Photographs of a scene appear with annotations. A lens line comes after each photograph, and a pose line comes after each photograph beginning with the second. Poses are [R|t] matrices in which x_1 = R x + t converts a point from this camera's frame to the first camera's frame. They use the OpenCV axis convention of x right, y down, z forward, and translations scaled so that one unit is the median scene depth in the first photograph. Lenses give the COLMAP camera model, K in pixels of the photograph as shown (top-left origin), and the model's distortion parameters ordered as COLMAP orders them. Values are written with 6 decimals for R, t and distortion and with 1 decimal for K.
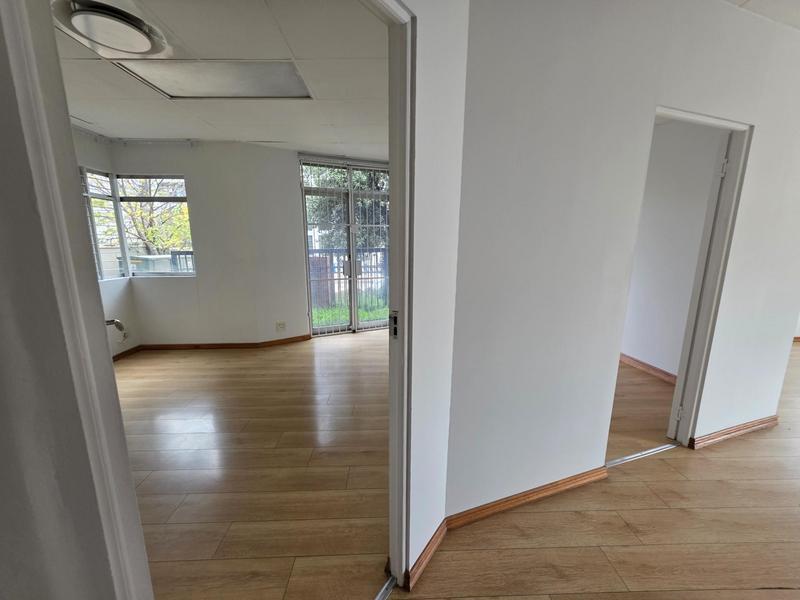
lens RADIAL K [[320.9, 0, 398.5], [0, 320.9, 298.4], [0, 0, 1]] dist [0.002313, 0.000024]
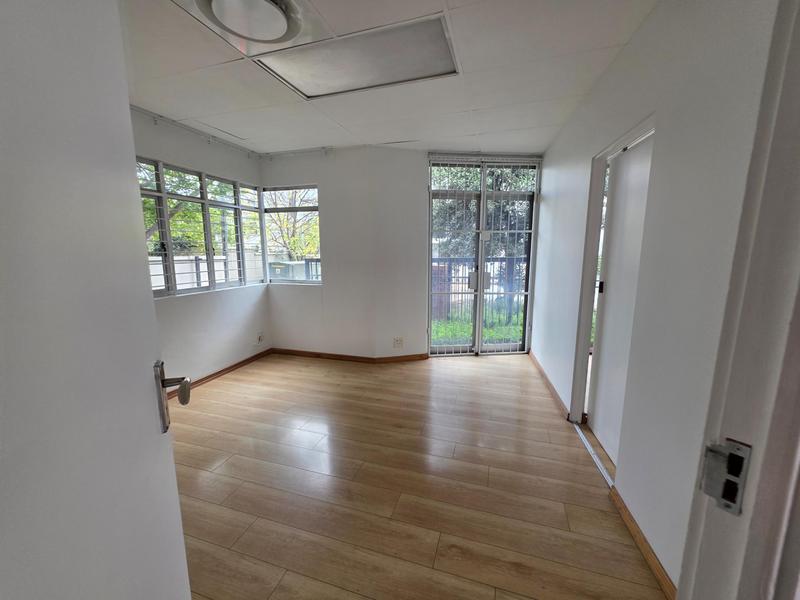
lens RADIAL K [[320.9, 0, 399.9], [0, 320.9, 296.1], [0, 0, 1]] dist [0.002313, 0.000024]
pose [[0.943864, 0.048663, -0.326729, -0.071726], [-0.058792, 0.998045, -0.021193, -0.026636], [0.325059, 0.039212, 0.944880, 0.135029]]
